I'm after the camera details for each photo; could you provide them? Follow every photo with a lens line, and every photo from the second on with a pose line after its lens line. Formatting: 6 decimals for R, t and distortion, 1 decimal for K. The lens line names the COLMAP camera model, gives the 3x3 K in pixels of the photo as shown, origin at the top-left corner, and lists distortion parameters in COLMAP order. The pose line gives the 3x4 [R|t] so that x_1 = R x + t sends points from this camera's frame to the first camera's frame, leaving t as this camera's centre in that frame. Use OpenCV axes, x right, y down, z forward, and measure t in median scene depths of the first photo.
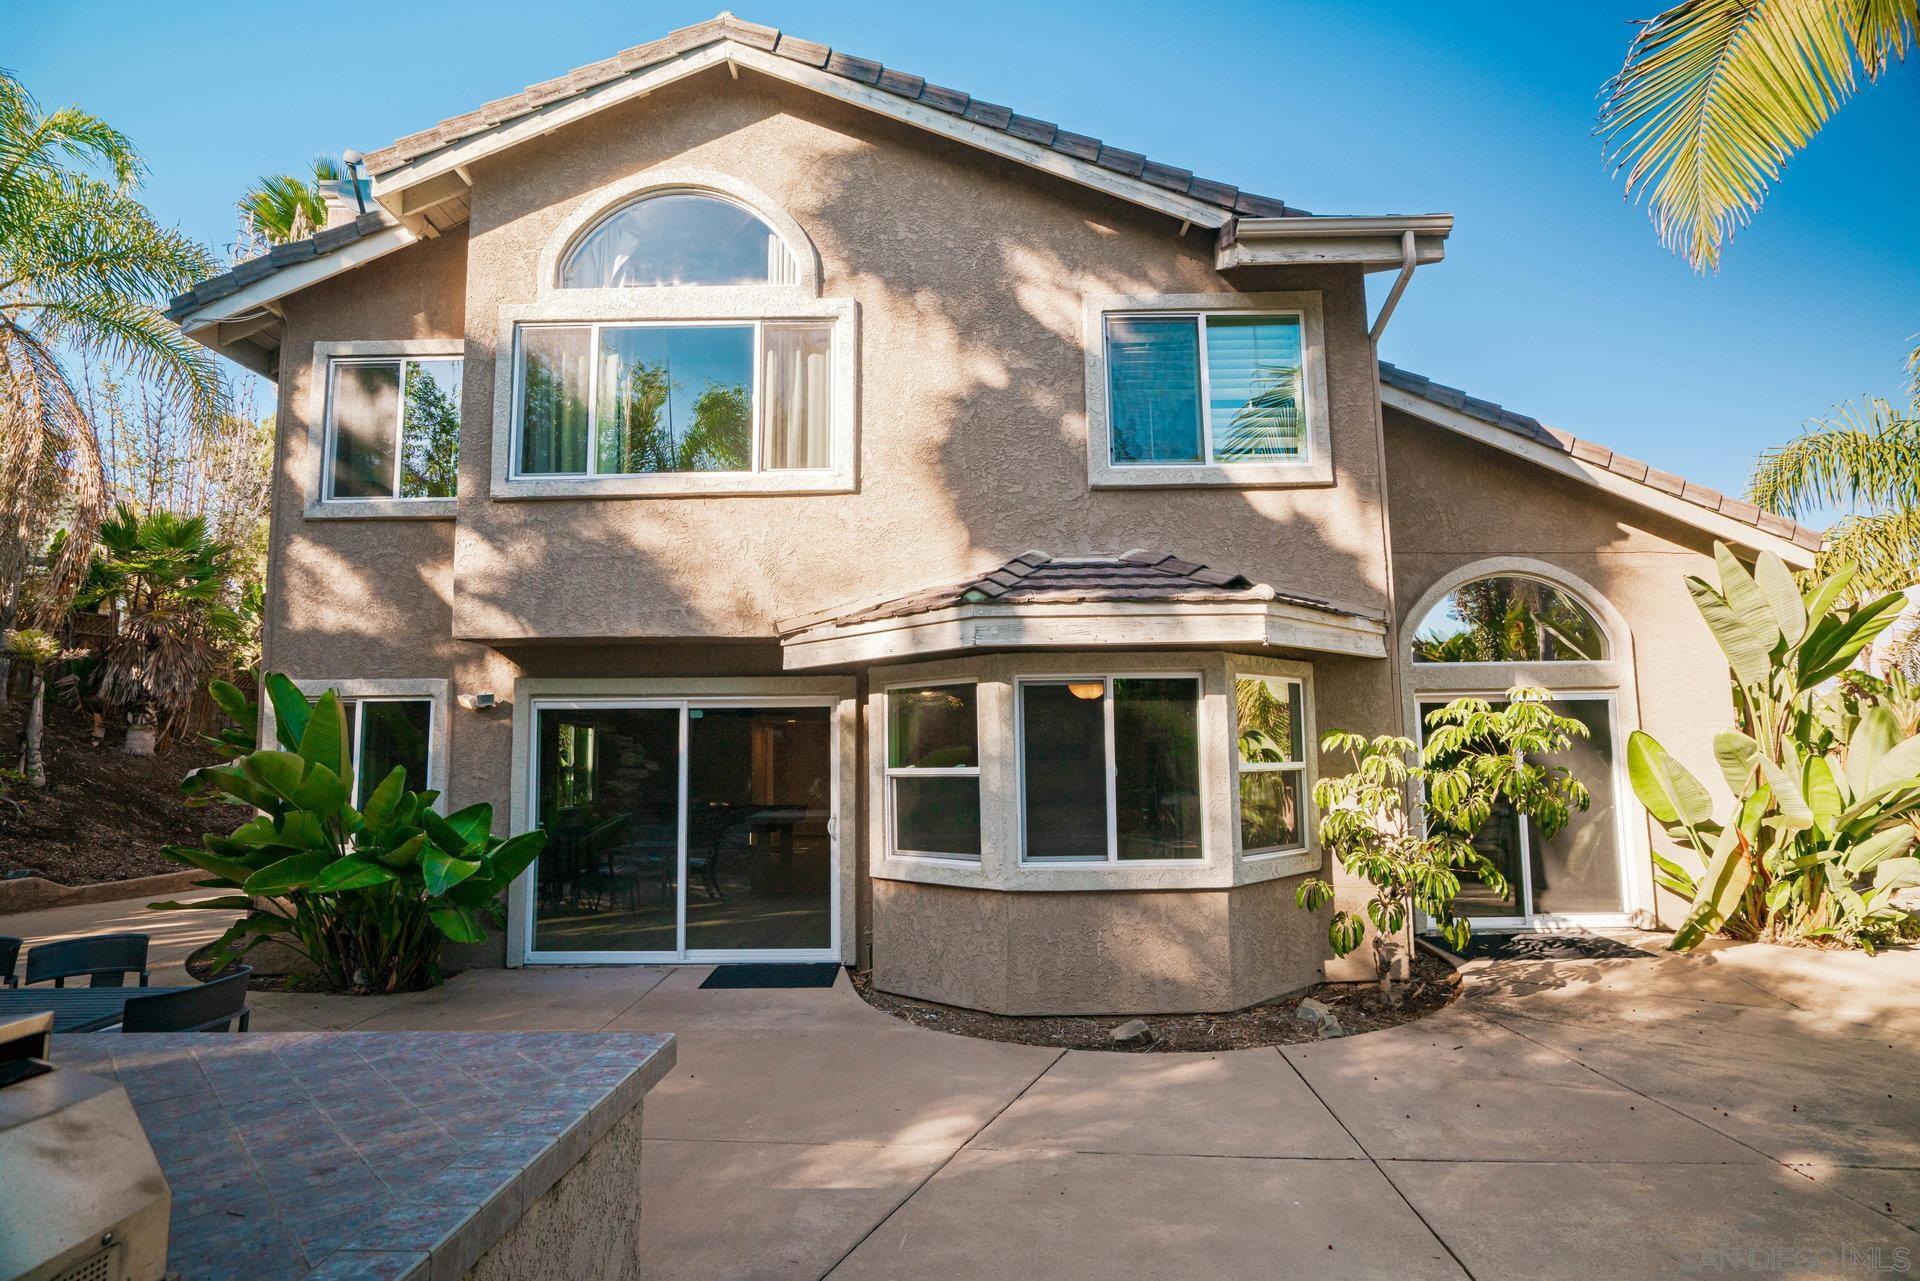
lens RADIAL K [[1005.6, 0, 950.0], [0, 1005.6, 642.2], [0, 0, 1]] dist [-0.022705, 0.009034]
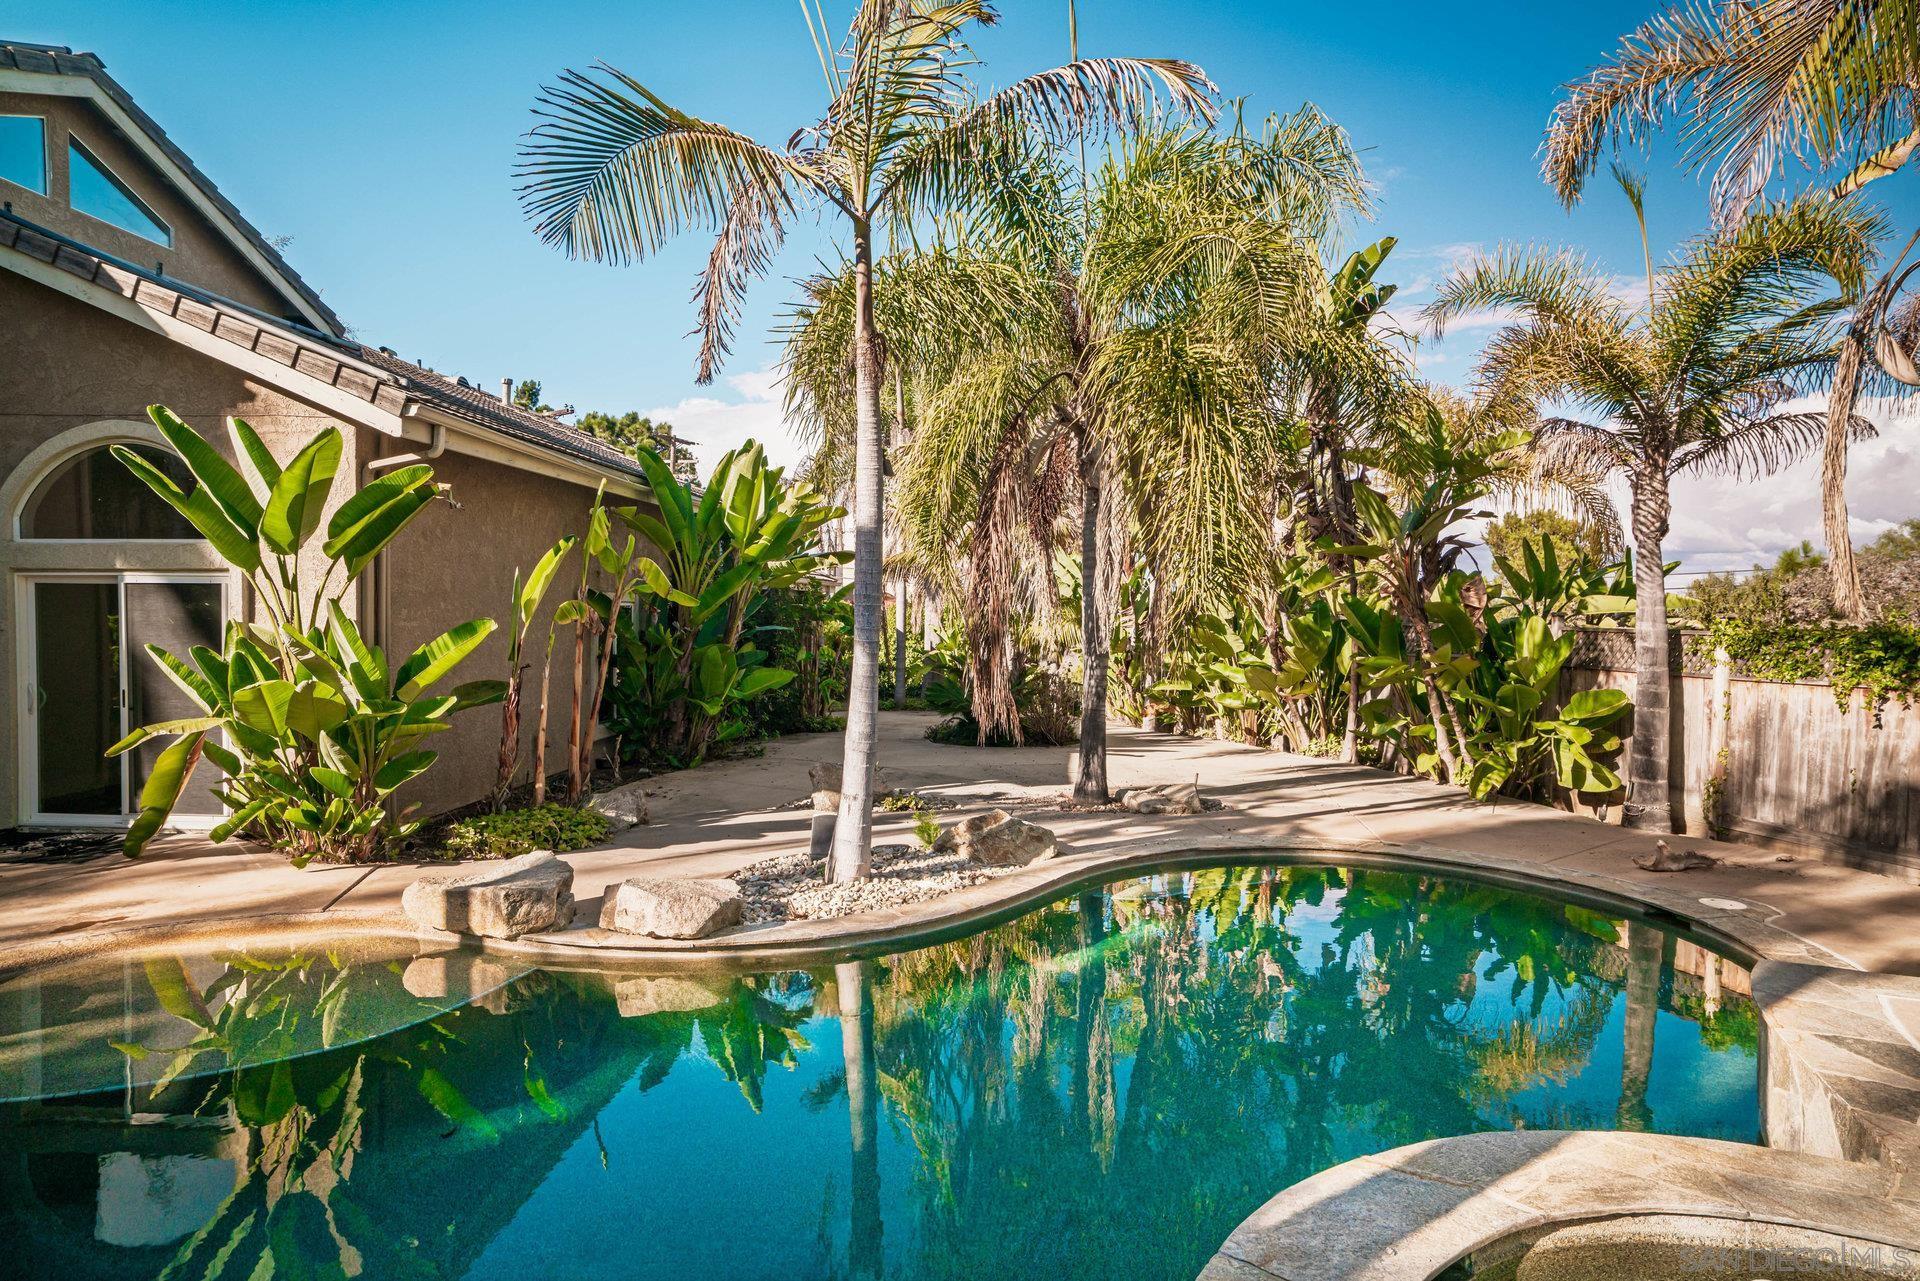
lens RADIAL K [[1113.5, 0, 962.0], [0, 1113.5, 646.0], [0, 0, 1]] dist [-0.020531, 0.021755]
pose [[0.997071, 0.022085, -0.073230, 1.621457], [-0.011438, 0.989695, 0.142736, -0.042496], [0.075628, -0.141481, 0.987048, 0.070198]]
